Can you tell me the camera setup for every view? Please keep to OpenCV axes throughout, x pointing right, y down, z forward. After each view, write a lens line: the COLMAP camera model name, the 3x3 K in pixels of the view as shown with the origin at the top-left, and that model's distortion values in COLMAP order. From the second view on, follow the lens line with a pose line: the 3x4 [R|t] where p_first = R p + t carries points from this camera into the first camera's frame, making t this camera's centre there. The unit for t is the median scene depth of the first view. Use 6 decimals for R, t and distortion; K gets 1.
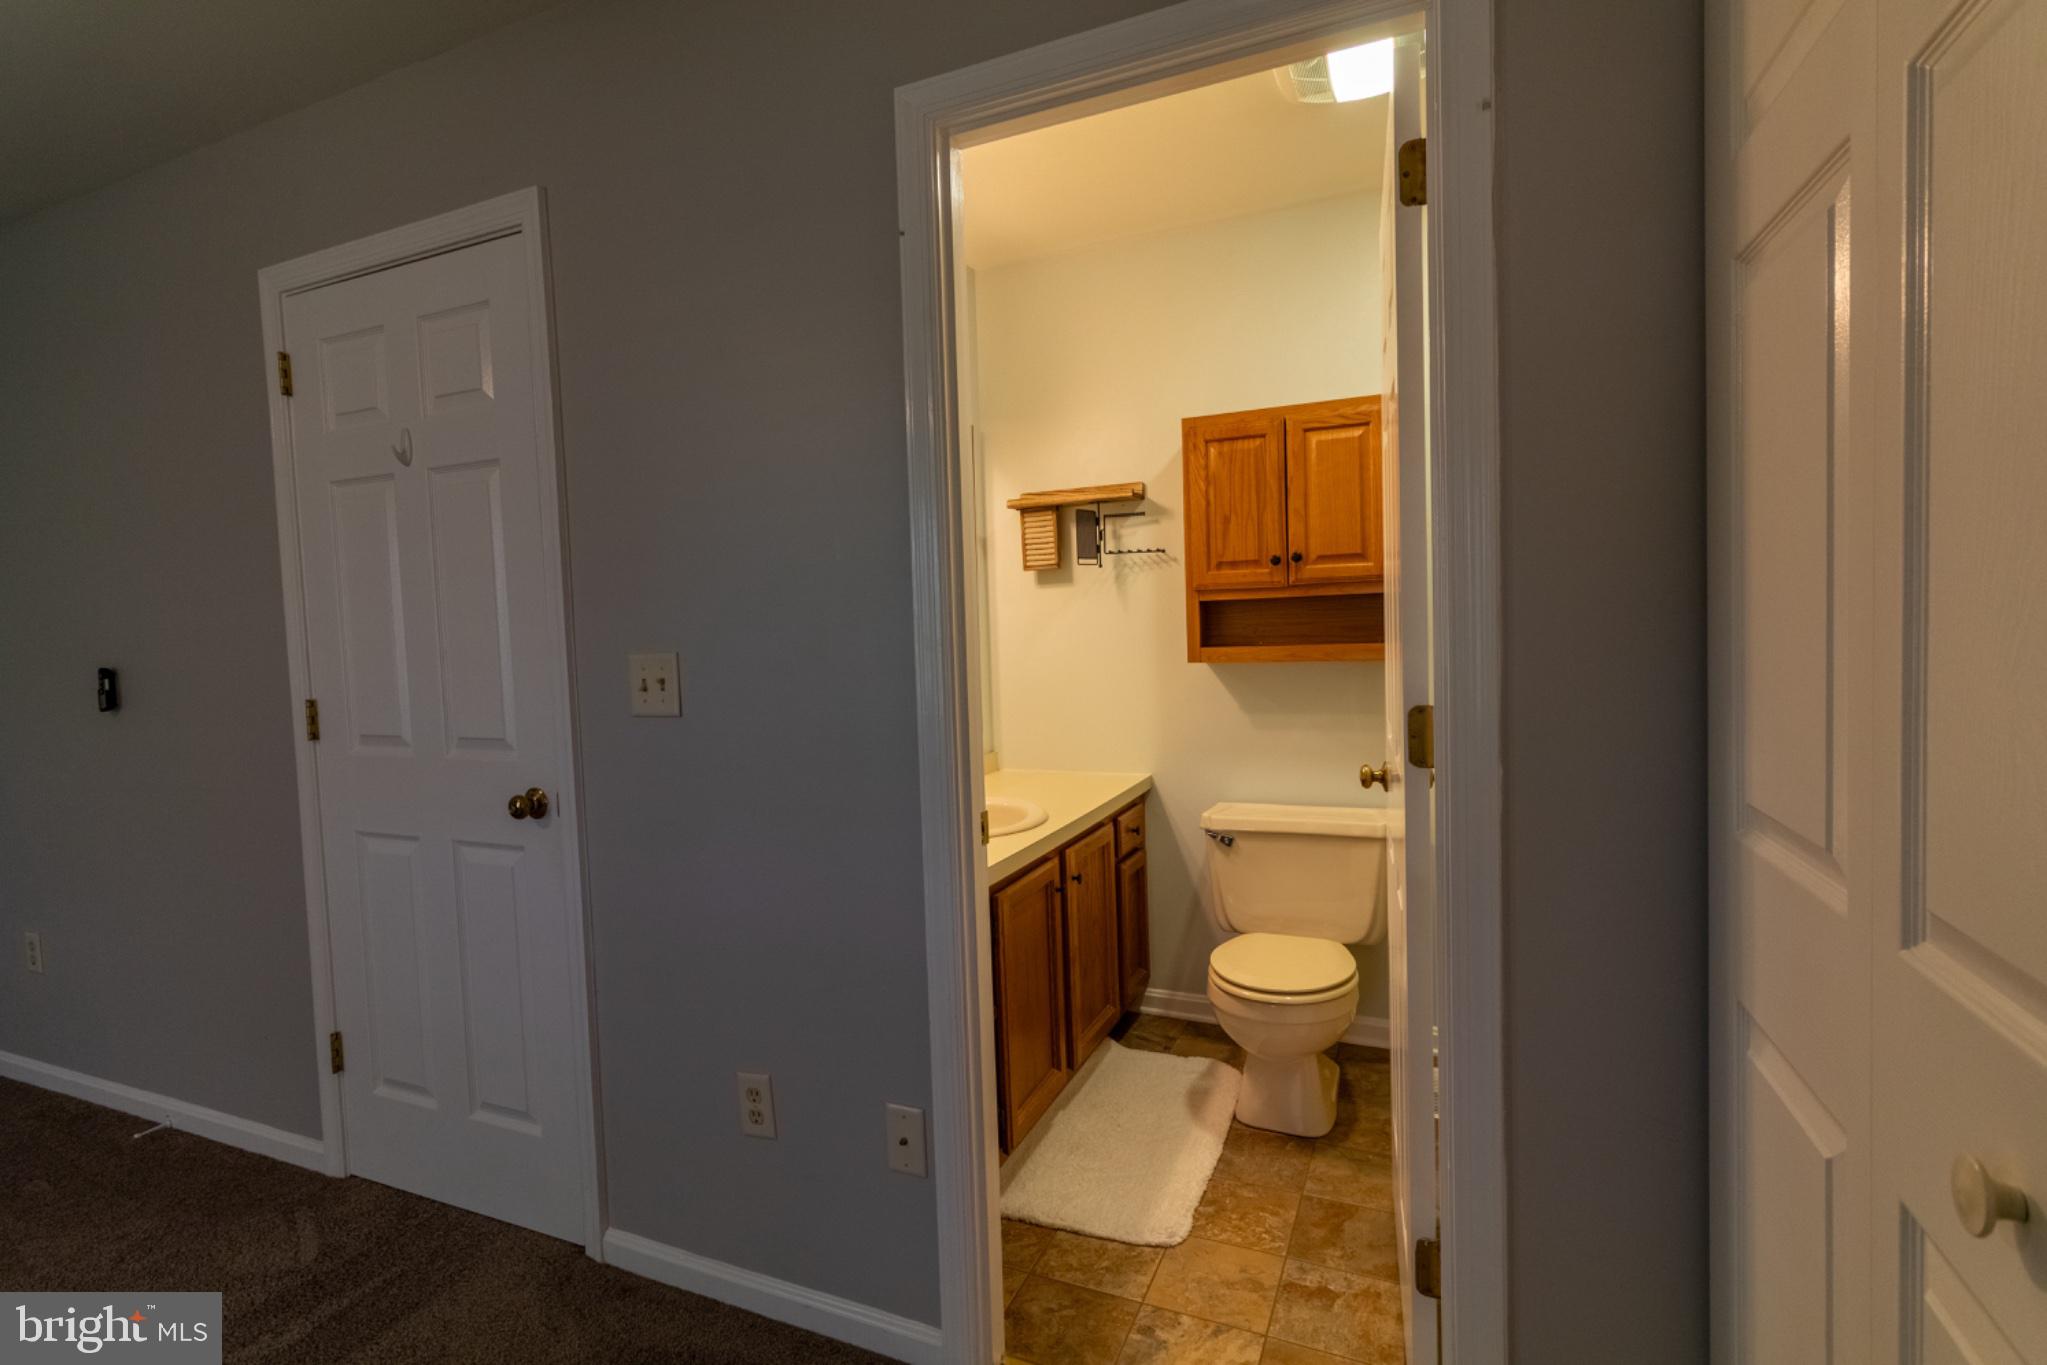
lens RADIAL K [[955.6, 0, 1020.5], [0, 955.6, 674.5], [0, 0, 1]] dist [0.001980, 0.000214]
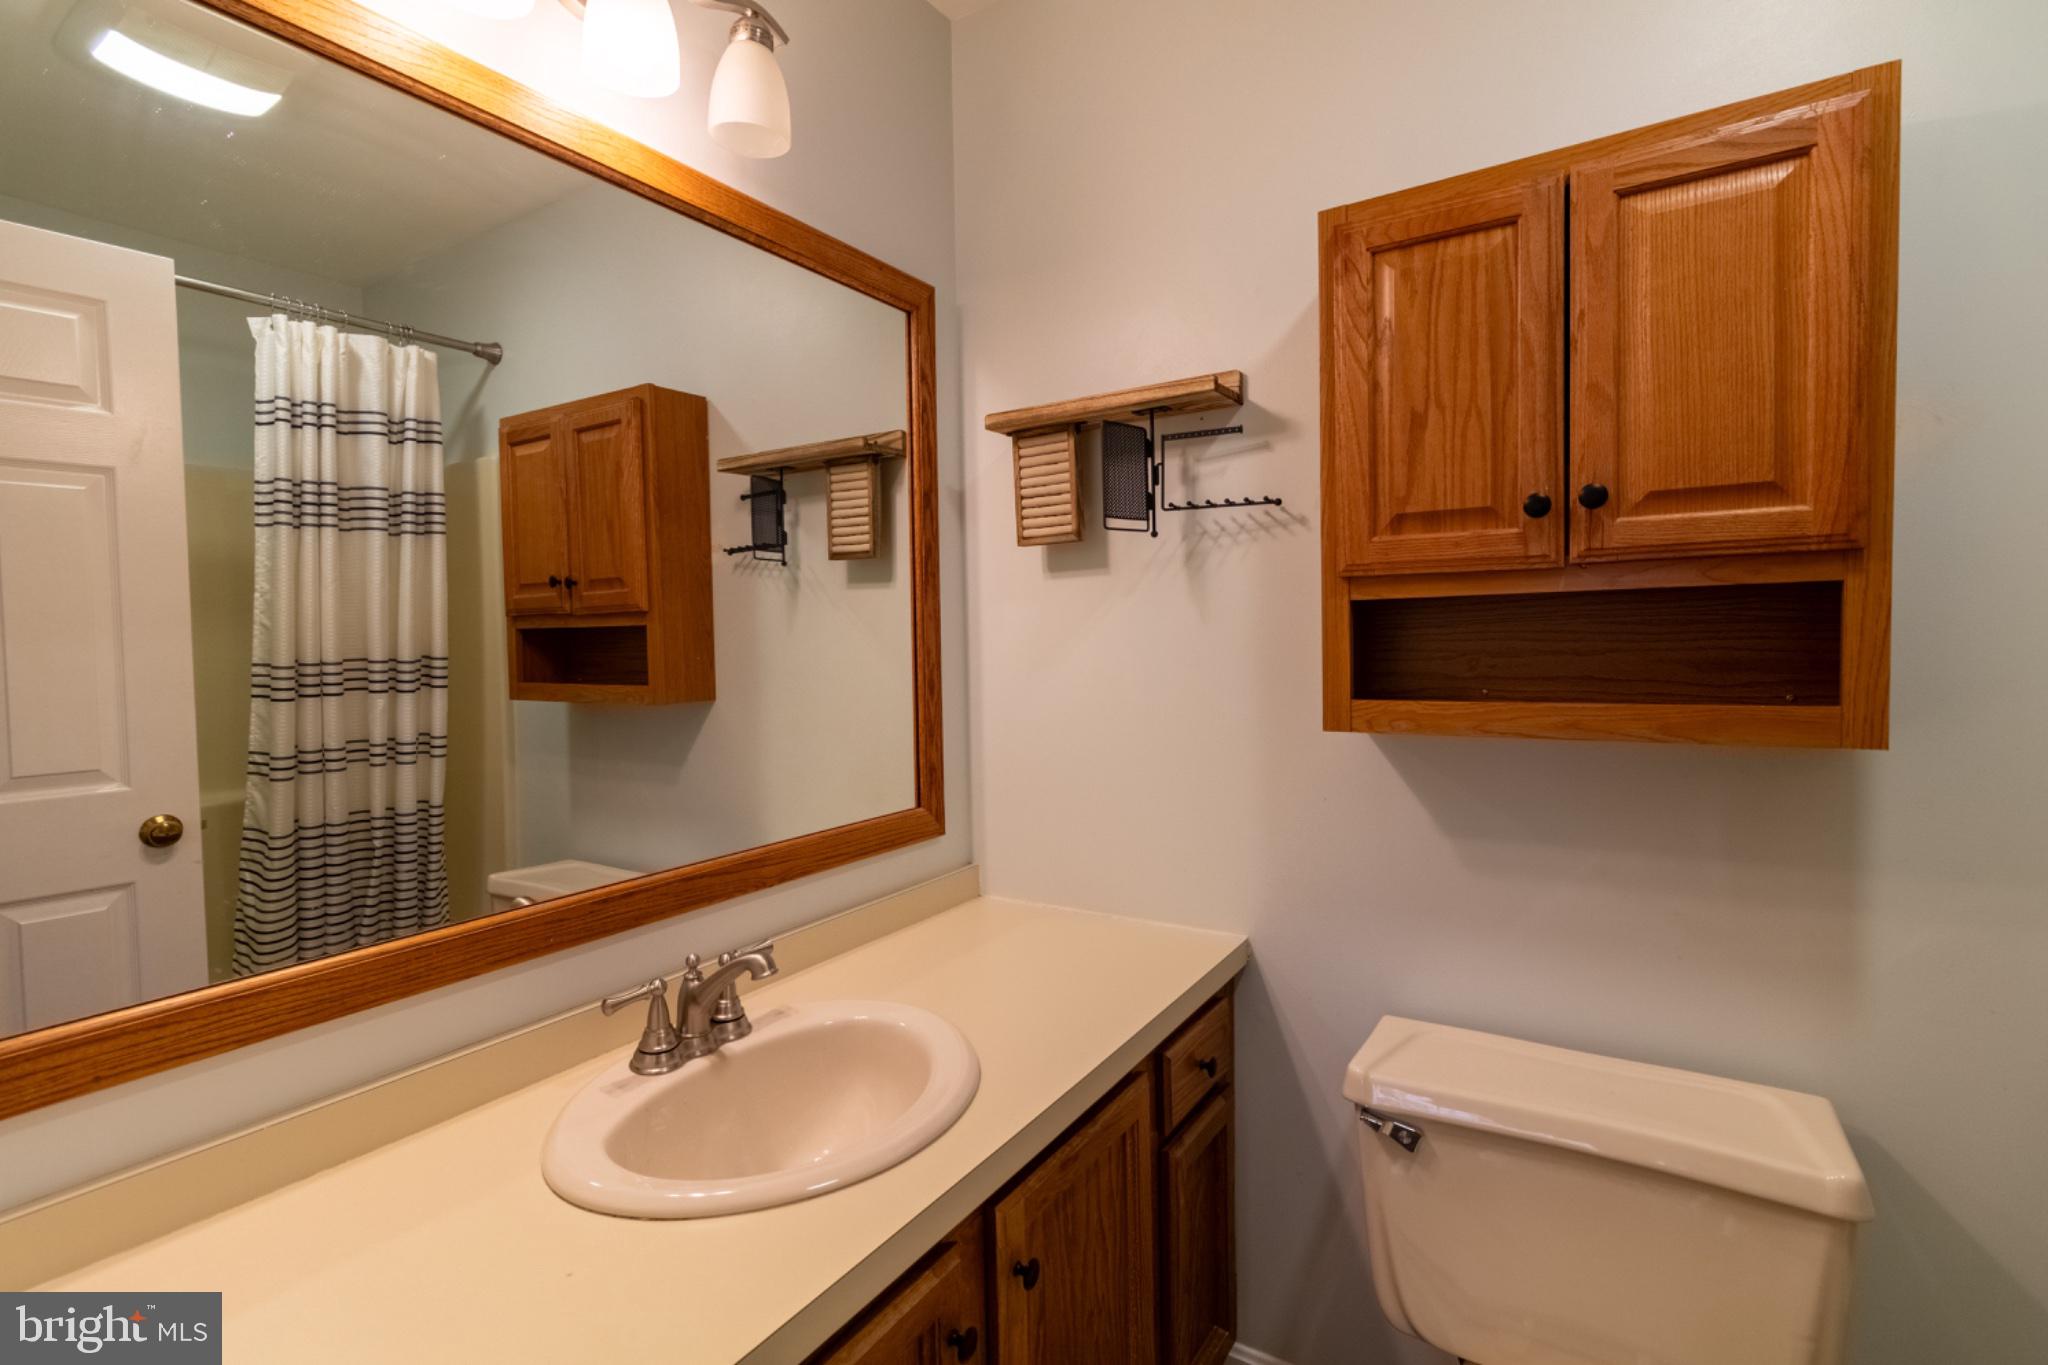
lens RADIAL K [[956.1, 0, 1021.0], [0, 956.1, 674.4], [0, 0, 1]] dist [0.001980, 0.000214]
pose [[0.989332, 0.020881, -0.144177, 0.094967], [-0.023007, 0.999650, -0.013091, -0.030692], [0.143853, 0.016269, 0.989465, 0.510932]]
